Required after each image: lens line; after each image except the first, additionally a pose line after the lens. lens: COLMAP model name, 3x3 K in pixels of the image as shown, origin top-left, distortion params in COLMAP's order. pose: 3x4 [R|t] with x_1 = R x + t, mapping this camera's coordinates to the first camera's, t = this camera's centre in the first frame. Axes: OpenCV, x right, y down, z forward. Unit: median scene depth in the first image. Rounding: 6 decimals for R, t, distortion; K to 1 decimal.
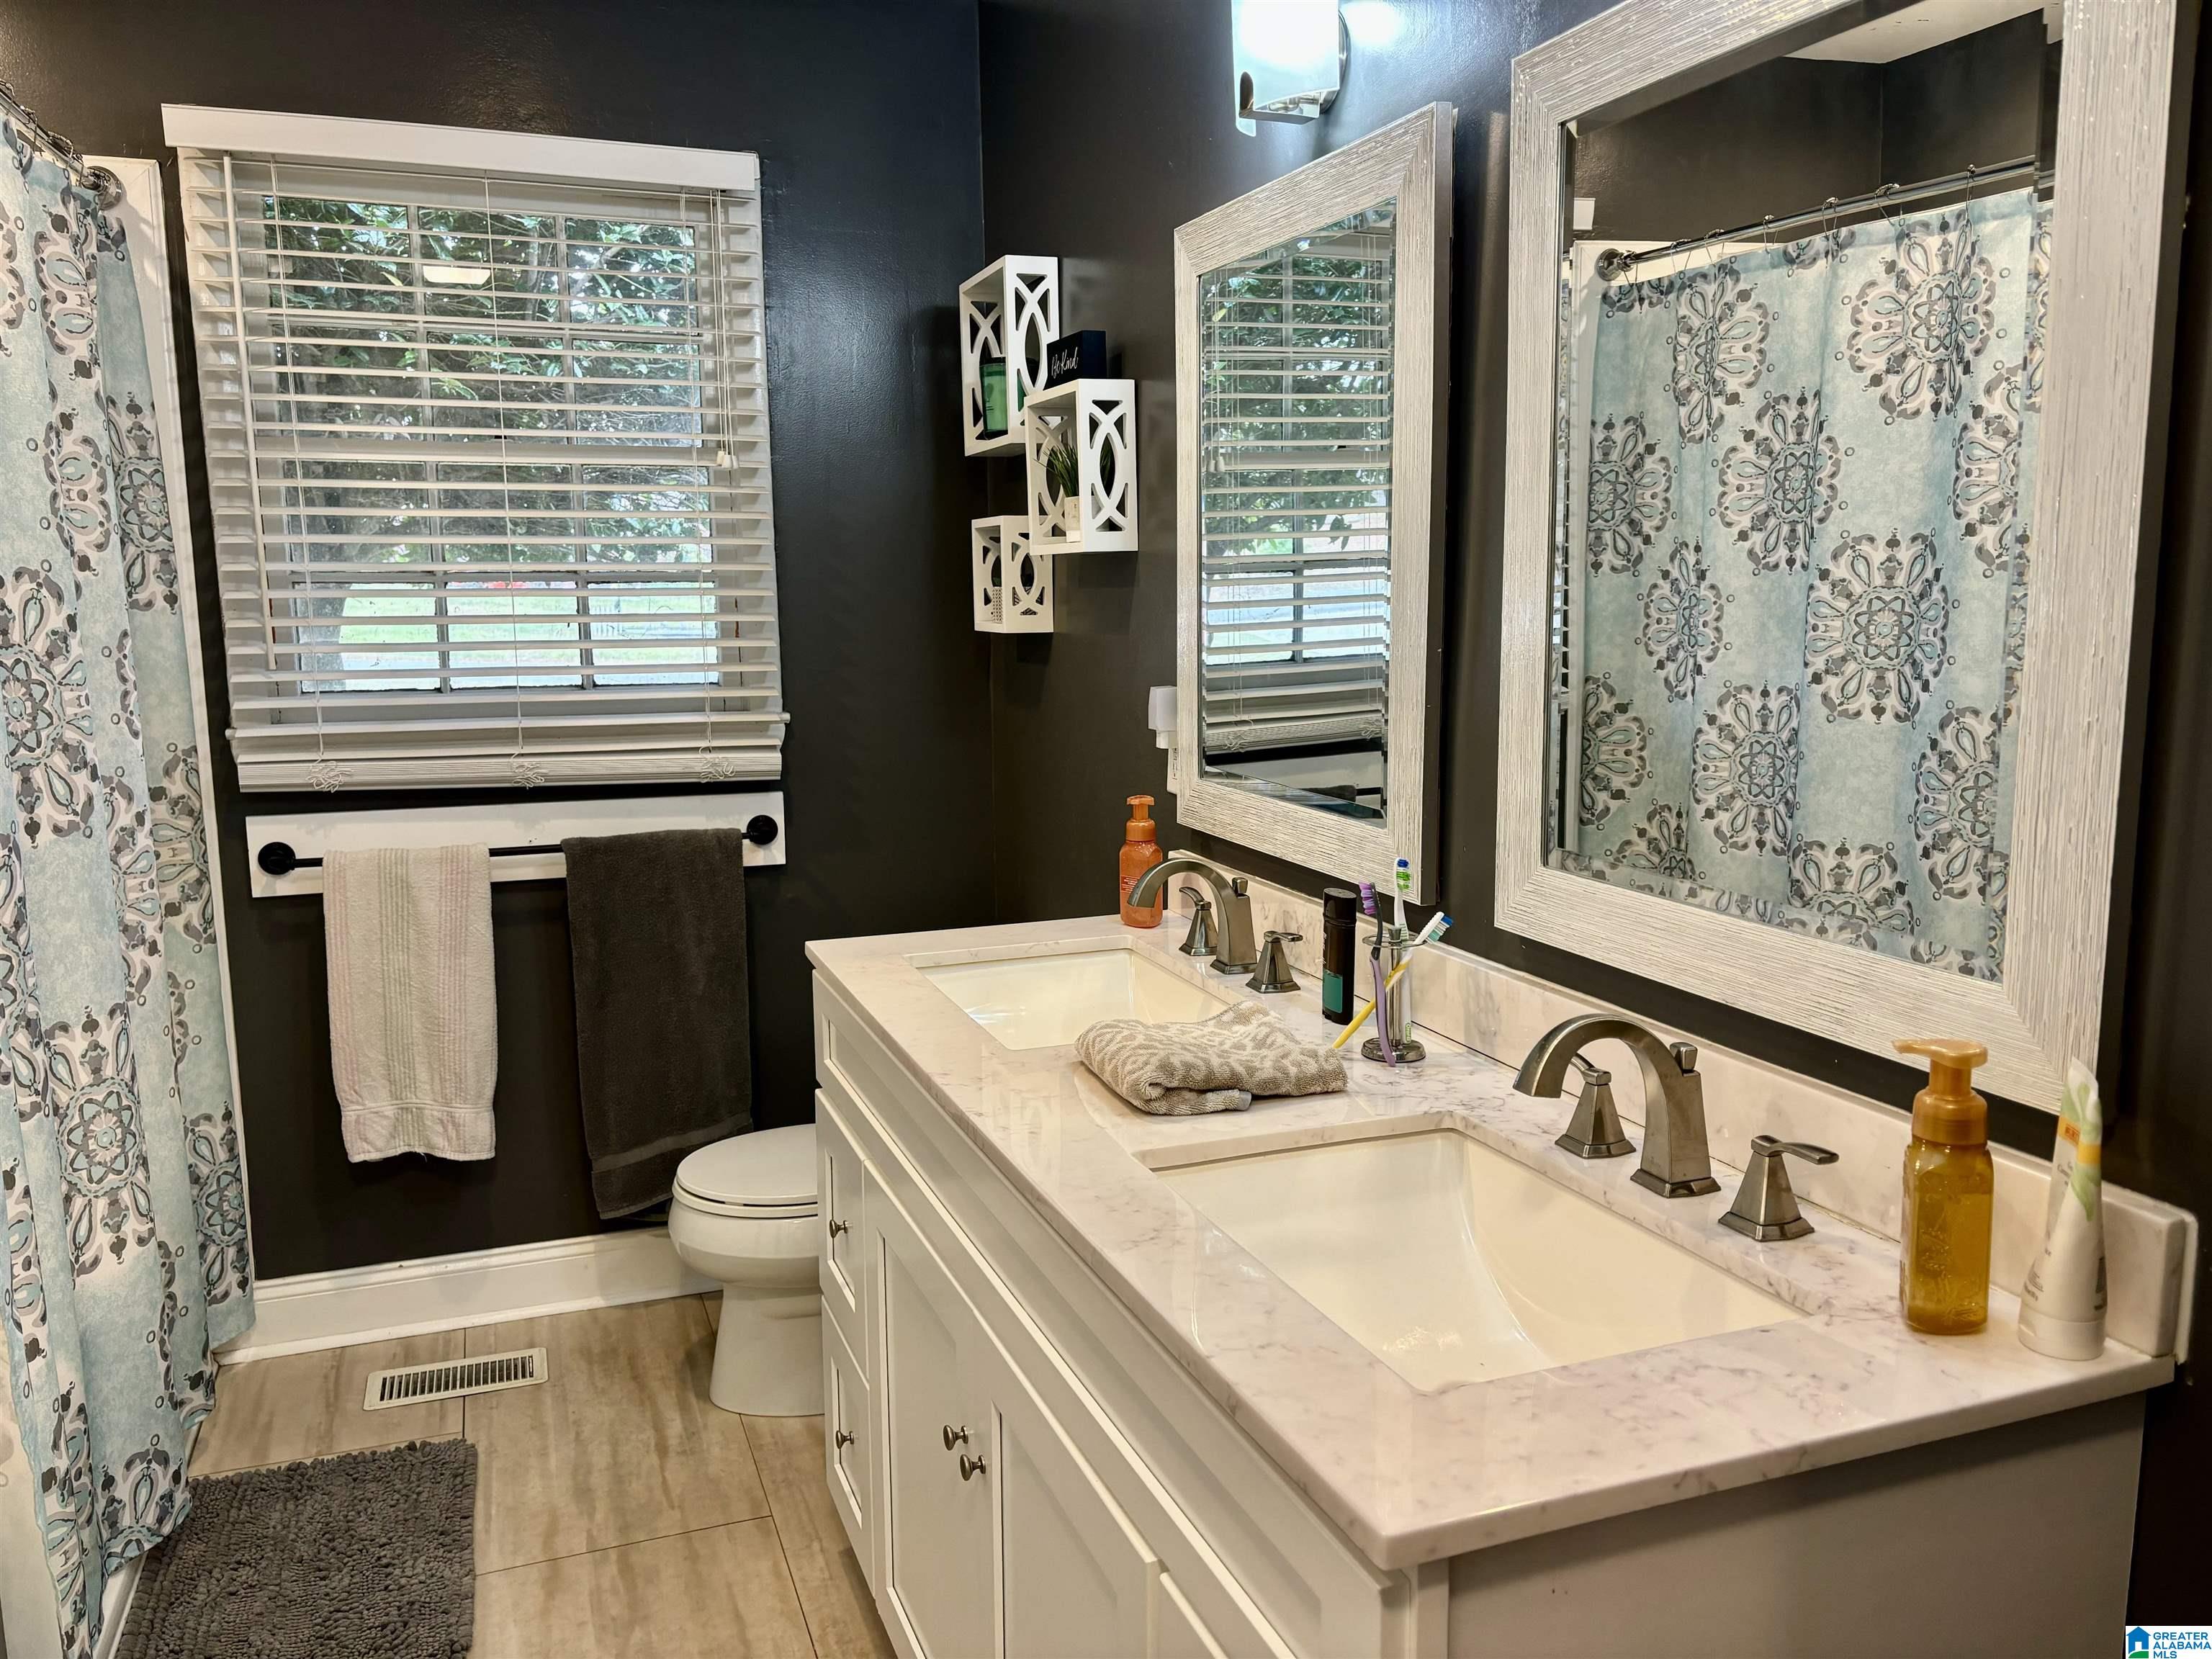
lens RADIAL K [[1655.6, 0, 1109.8], [0, 1655.6, 846.0], [0, 0, 1]] dist [0.086170, -0.106807]
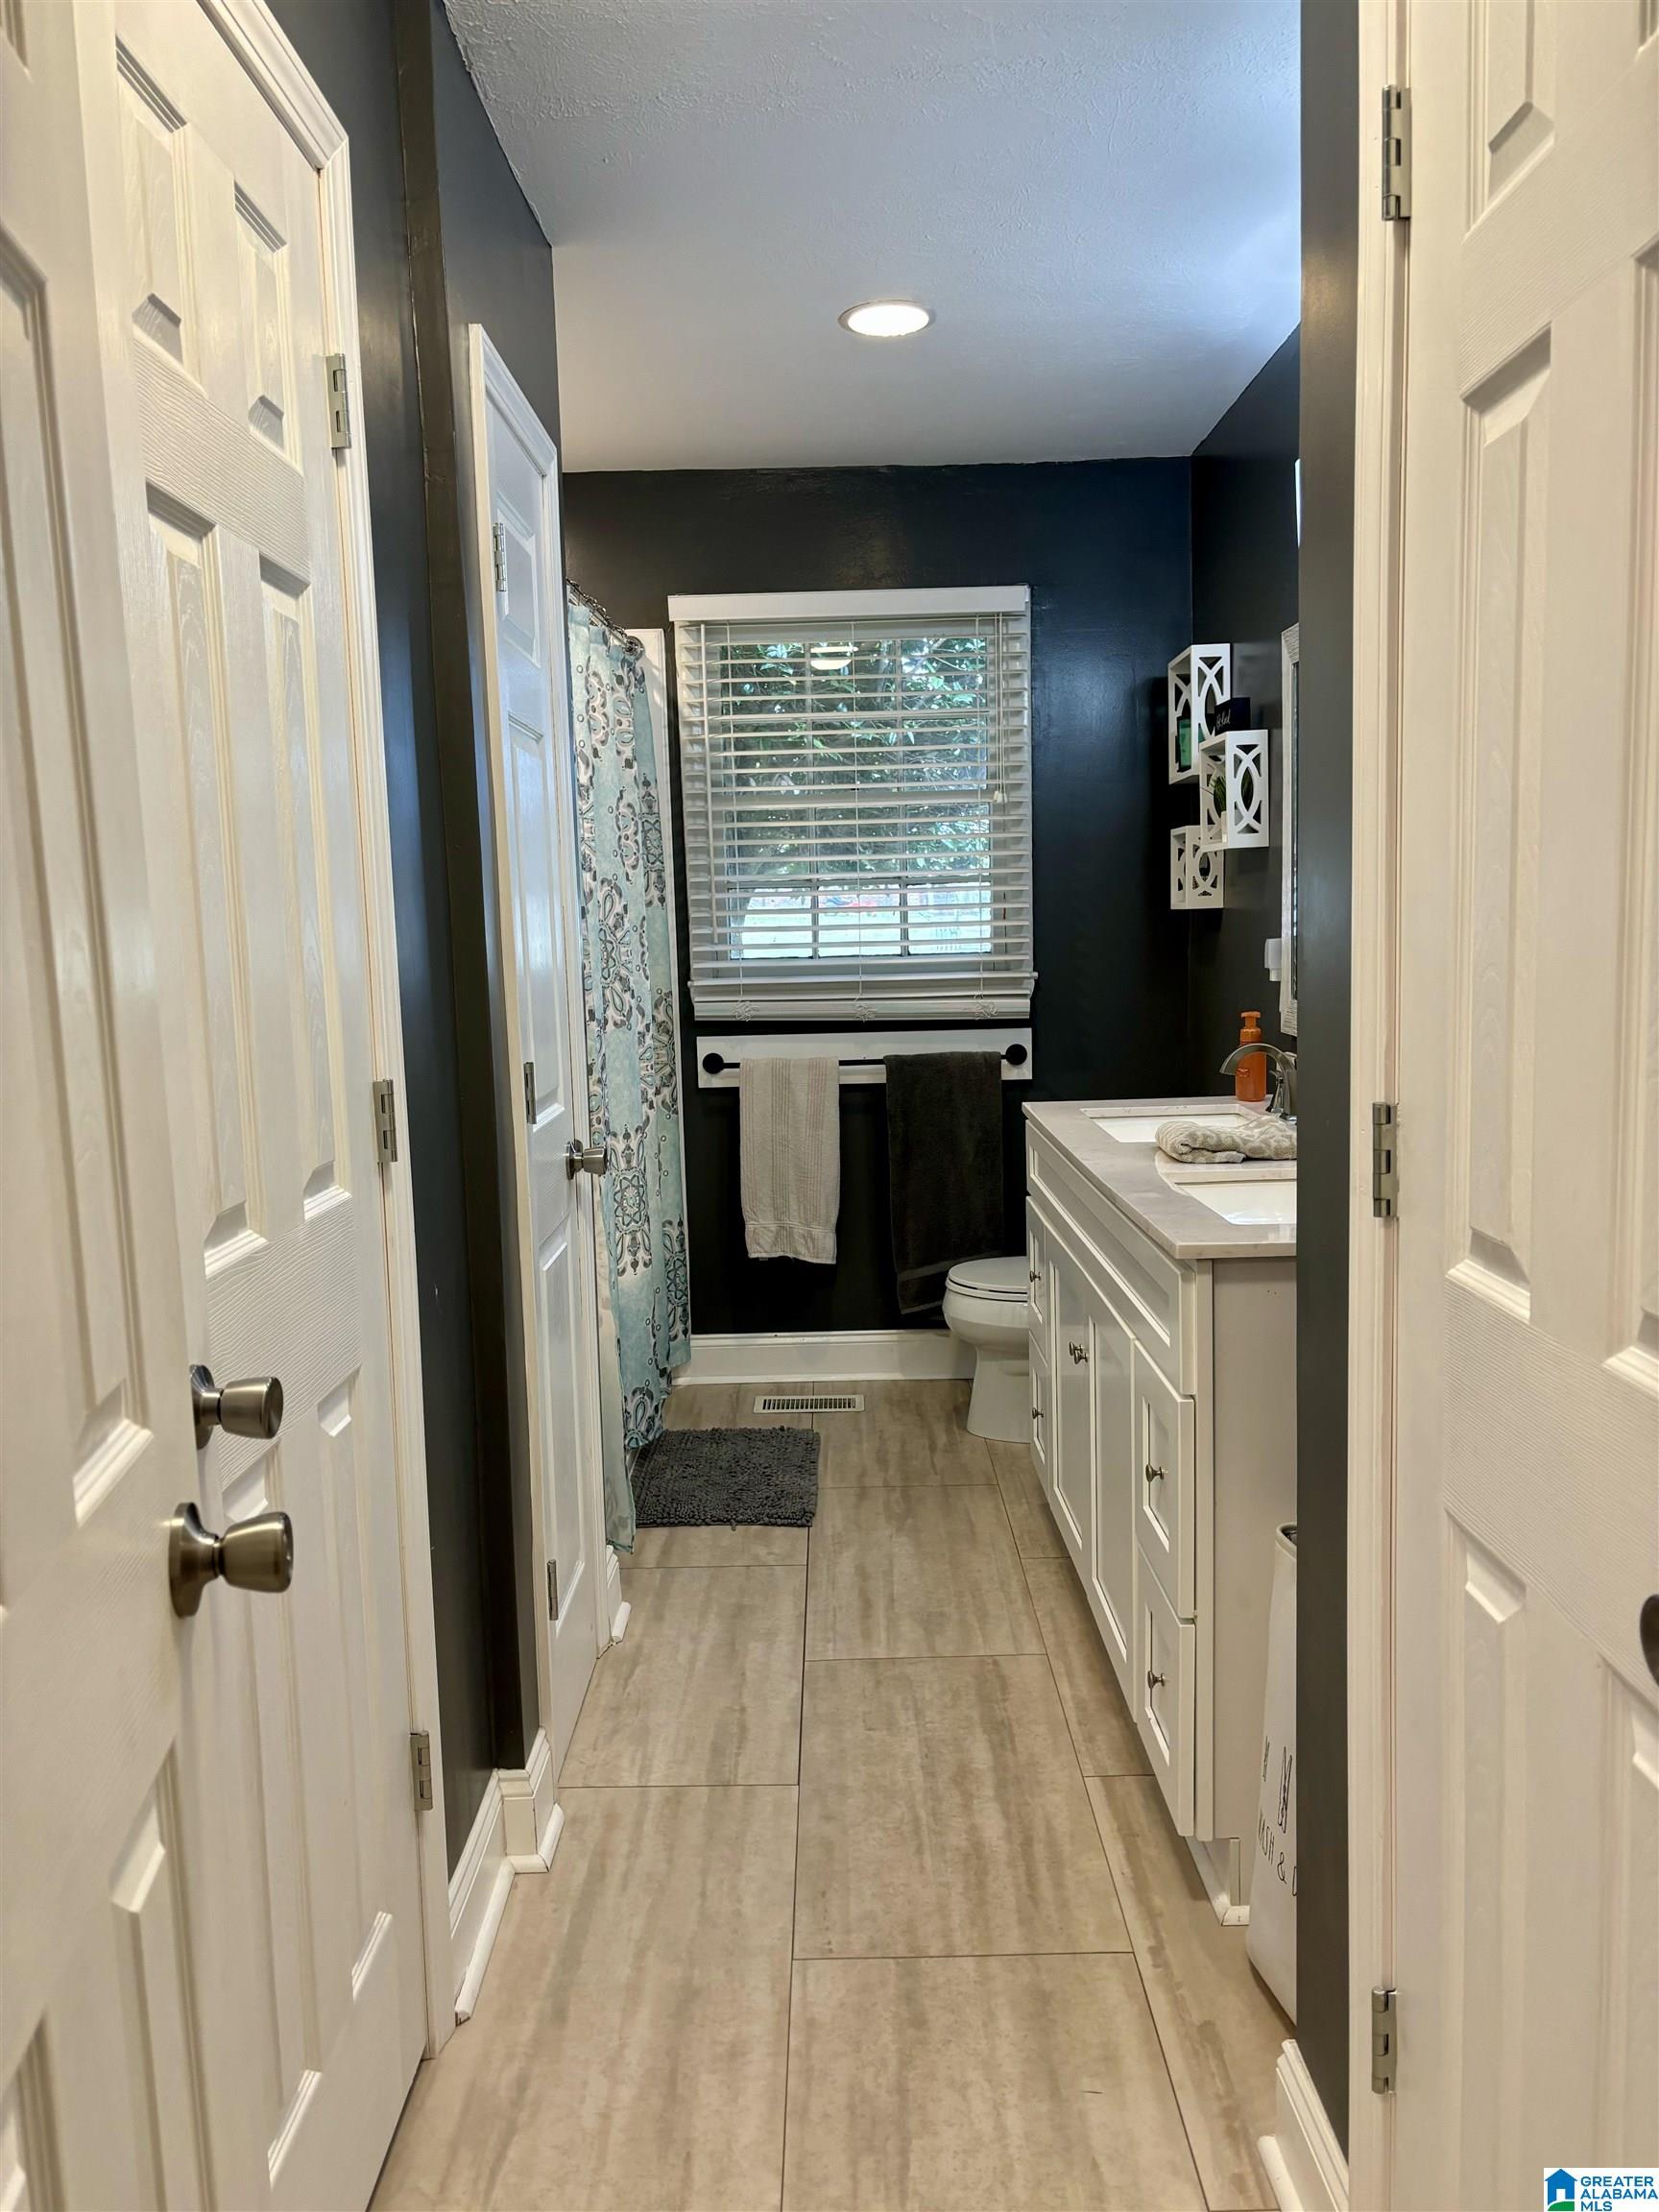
lens RADIAL K [[1655.6, 0, 829.5], [0, 1655.6, 1106.0], [0, 0, 1]] dist [0.086170, -0.106807]
pose [[0.935593, 0.023032, -0.352327, 0.155594], [-0.034480, 0.999061, -0.026250, 0.085499], [0.351392, 0.036707, 0.935509, -0.417418]]
